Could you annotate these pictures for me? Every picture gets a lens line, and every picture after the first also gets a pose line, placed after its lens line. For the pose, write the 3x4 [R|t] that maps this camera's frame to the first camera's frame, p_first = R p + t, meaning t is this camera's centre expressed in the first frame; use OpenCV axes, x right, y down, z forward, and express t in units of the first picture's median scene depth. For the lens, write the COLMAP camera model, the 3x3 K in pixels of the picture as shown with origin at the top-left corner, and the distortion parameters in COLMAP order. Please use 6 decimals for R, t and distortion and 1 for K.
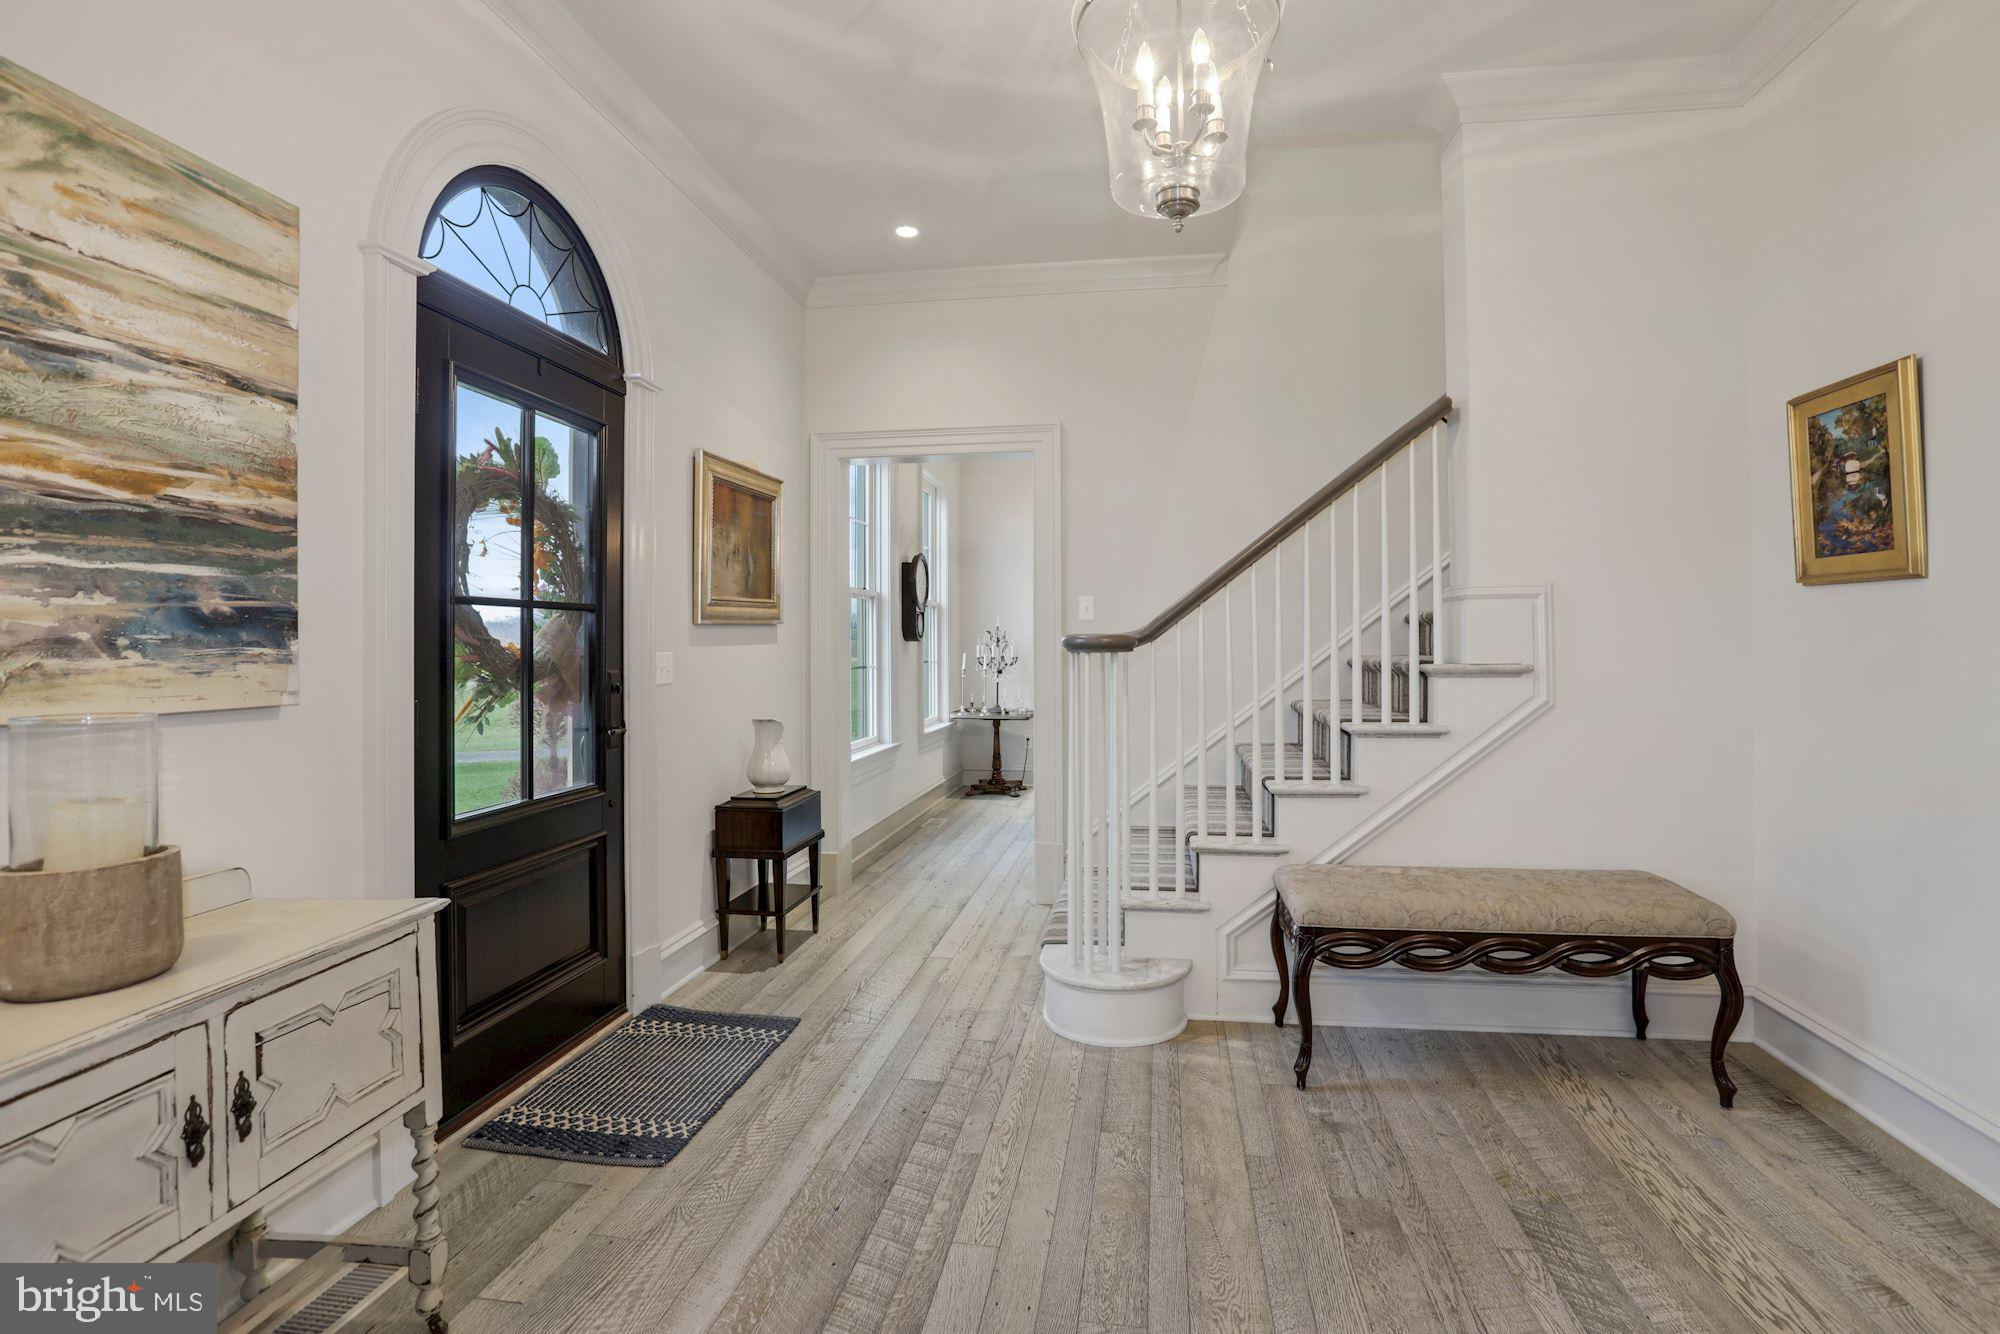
lens RADIAL K [[955.2, 0, 1002.9], [0, 955.2, 629.5], [0, 0, 1]] dist [-0.038335, 0.015066]
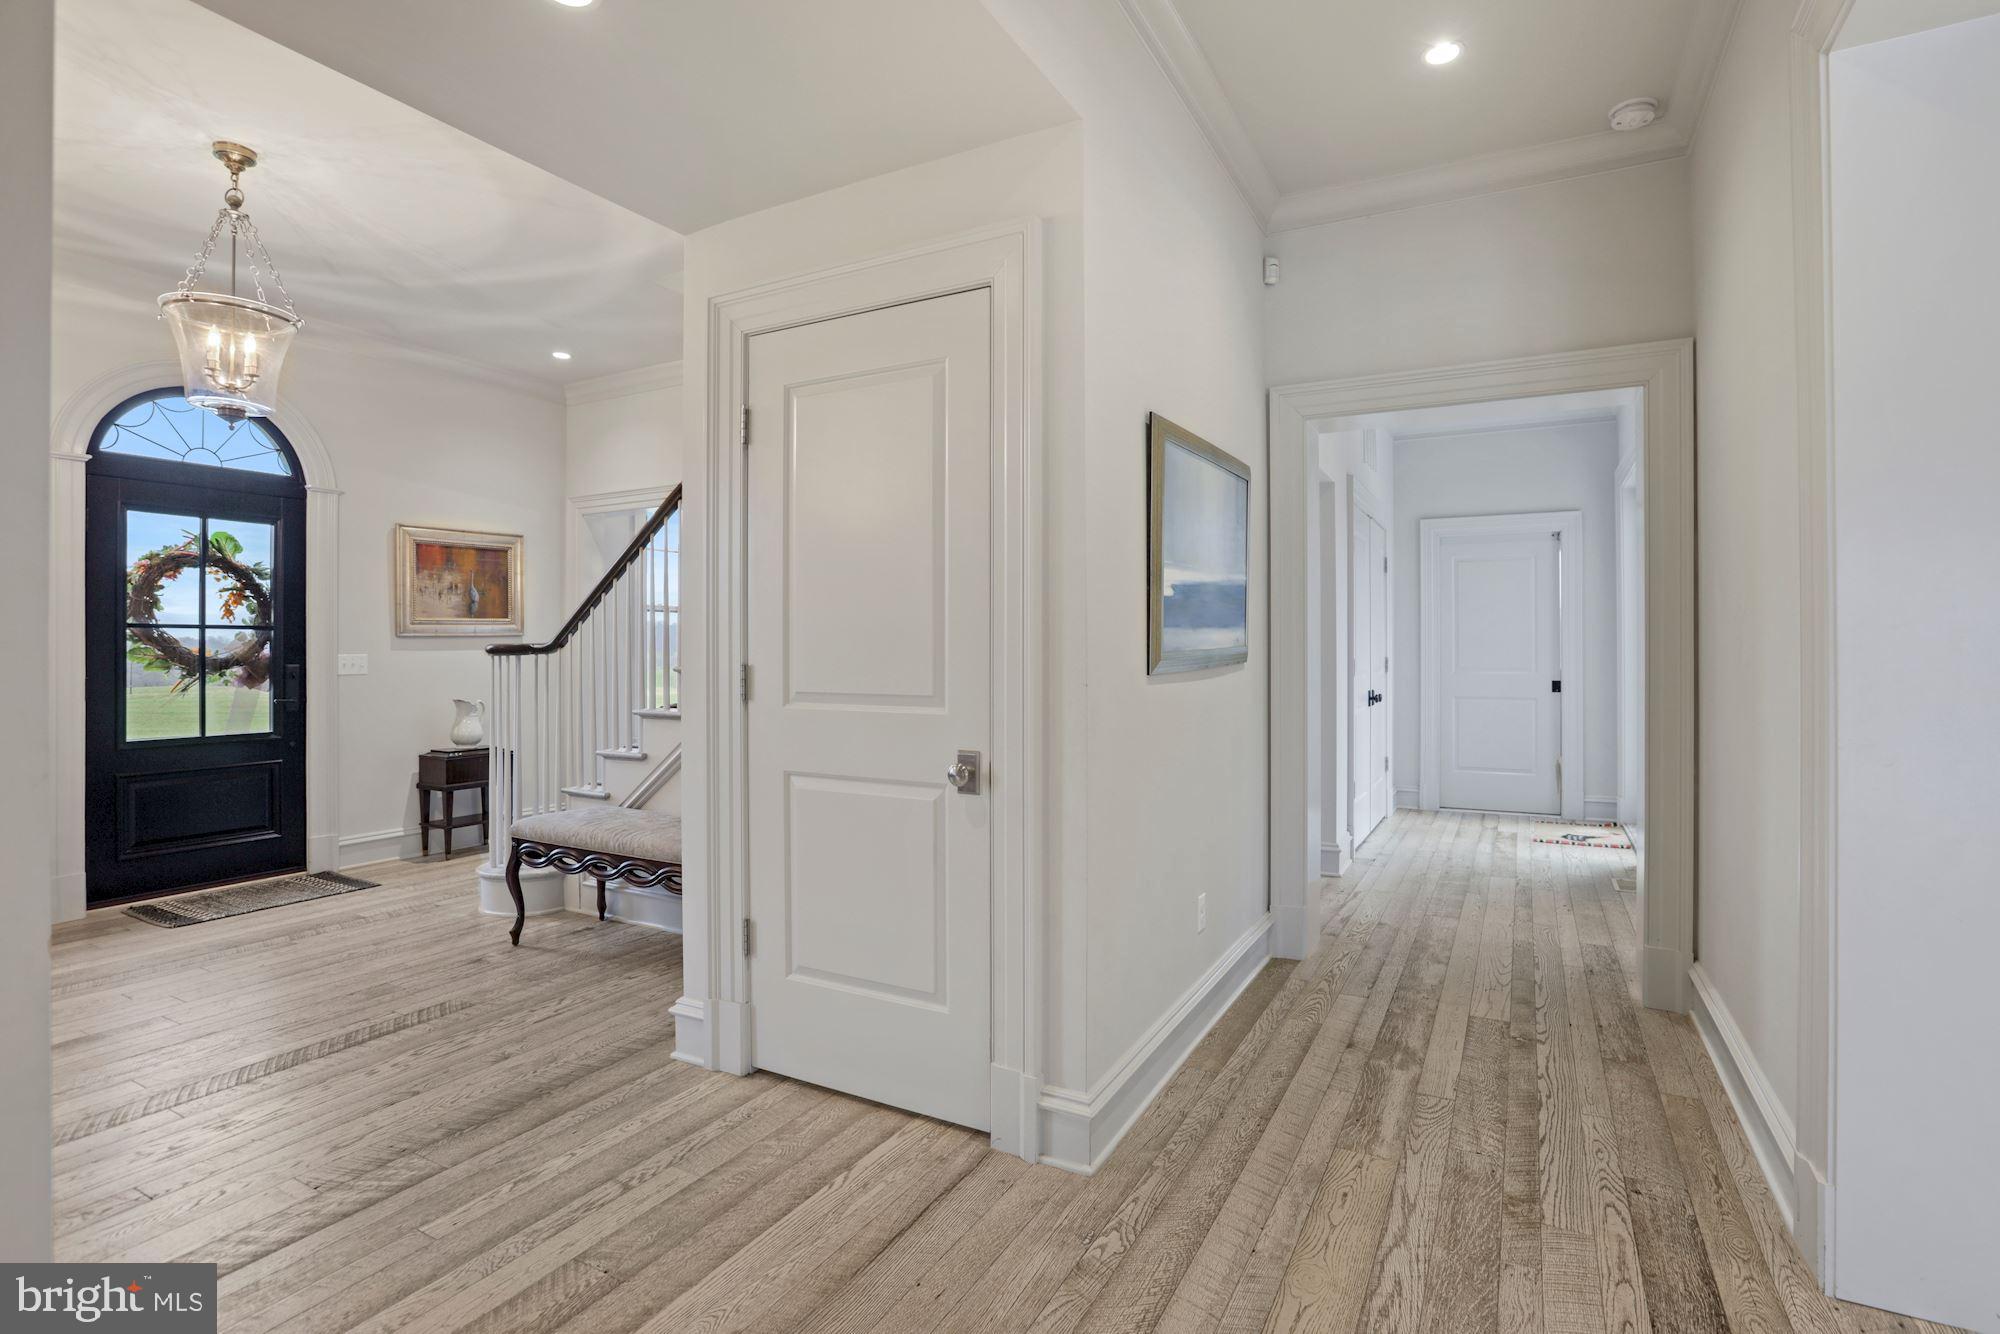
lens RADIAL K [[956.7, 0, 1015.4], [0, 956.7, 646.9], [0, 0, 1]] dist [-0.055088, 0.023204]
pose [[0.940303, 0.001641, -0.340333, 1.550365], [0.002408, 0.999931, 0.011475, -0.005594], [0.340329, -0.011610, 0.940235, -0.131752]]
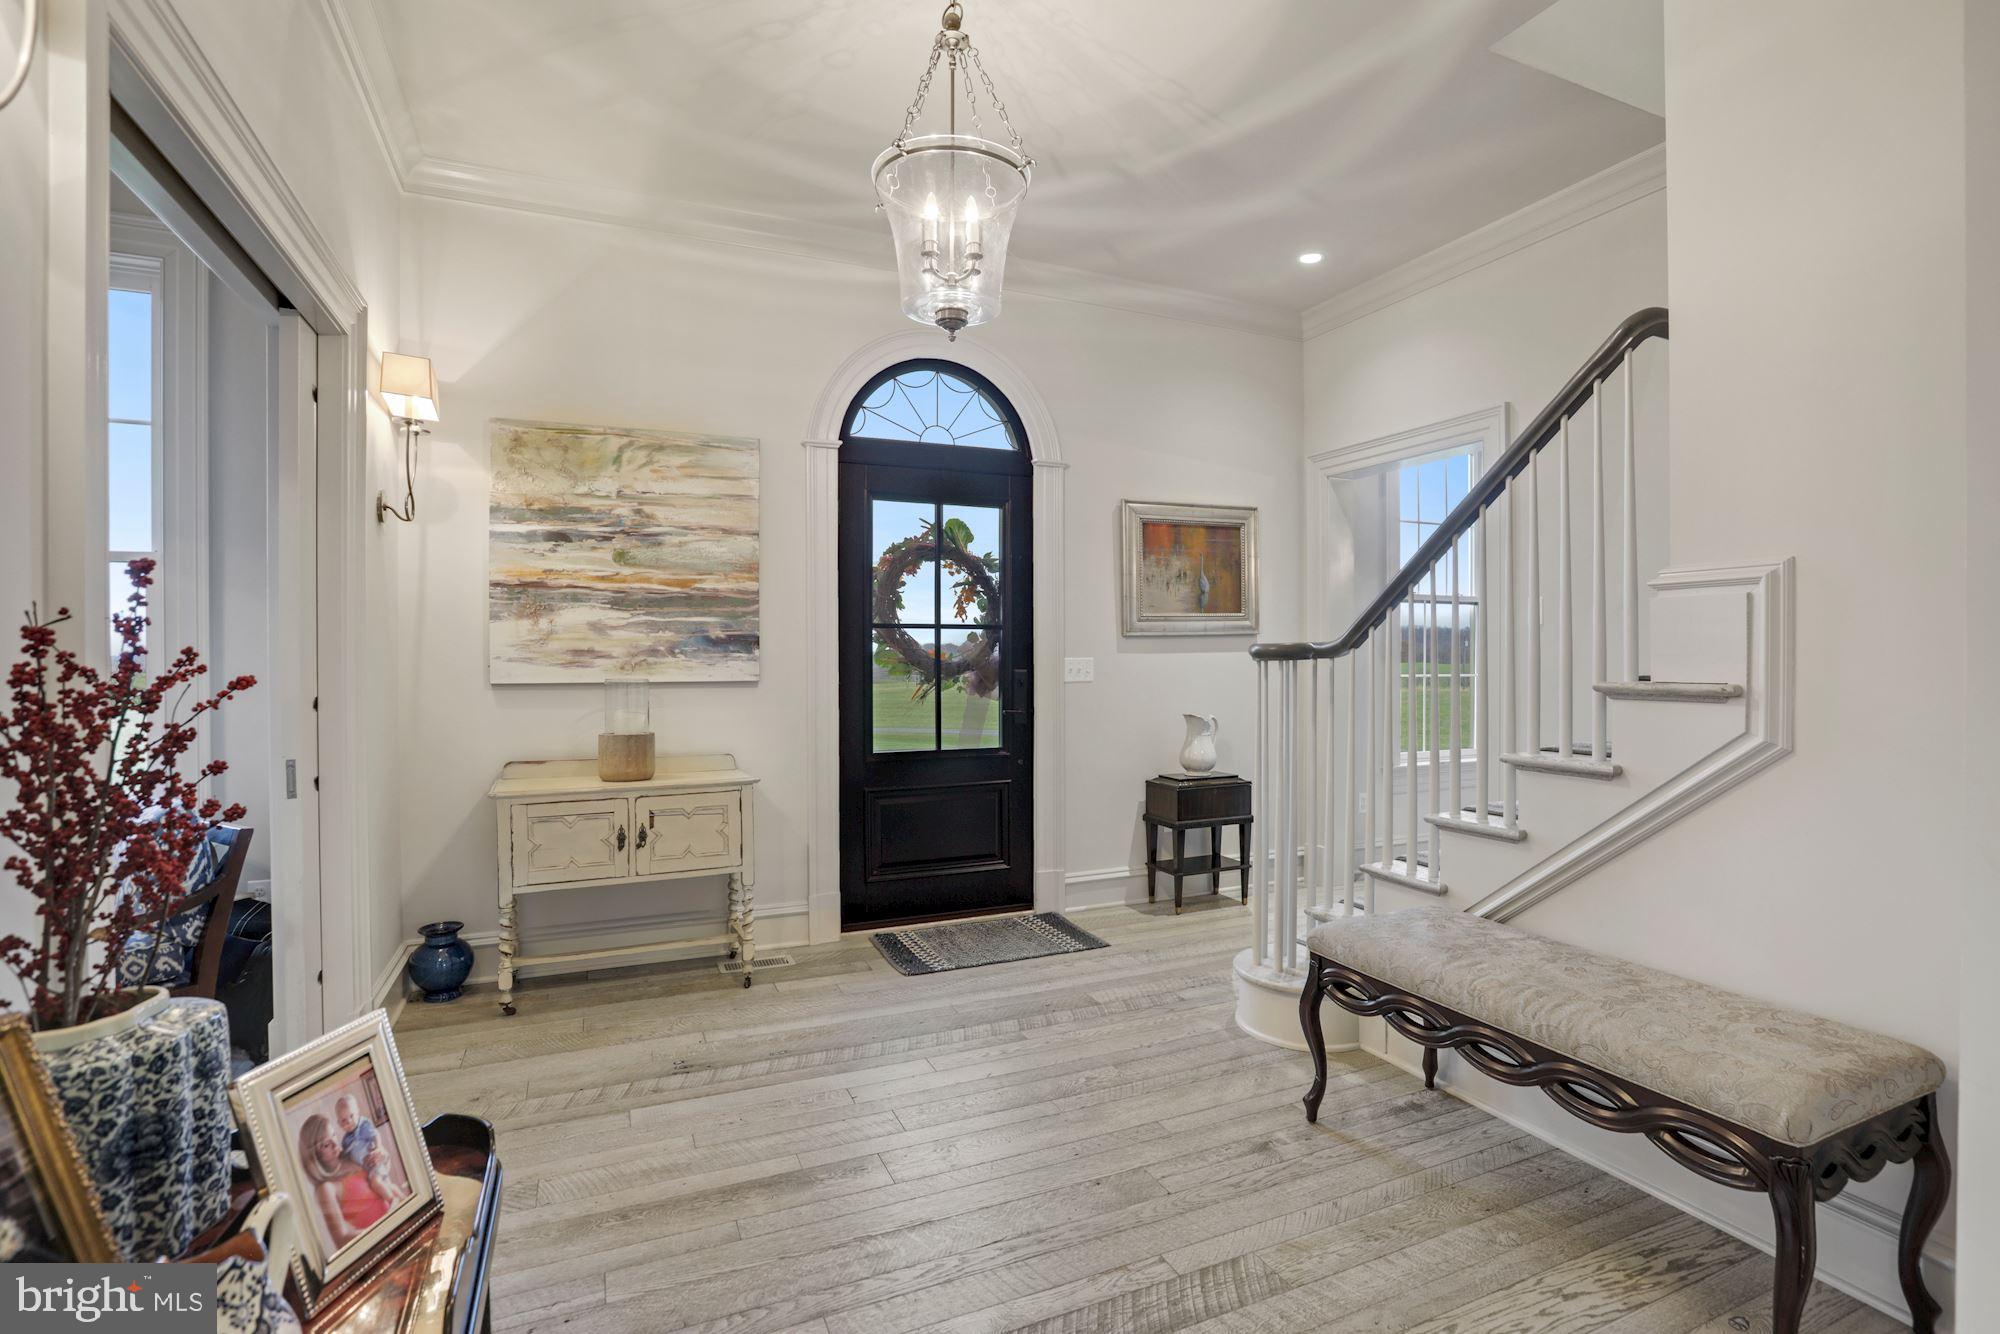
lens RADIAL K [[955.1, 0, 1020.9], [0, 955.1, 660.3], [0, 0, 1]] dist [-0.053759, 0.025097]
pose [[0.539633, 0.009071, -0.841851, 0.932604], [0.011412, 0.999771, 0.018088, 0.002029], [0.841823, -0.019368, 0.539407, 0.249604]]
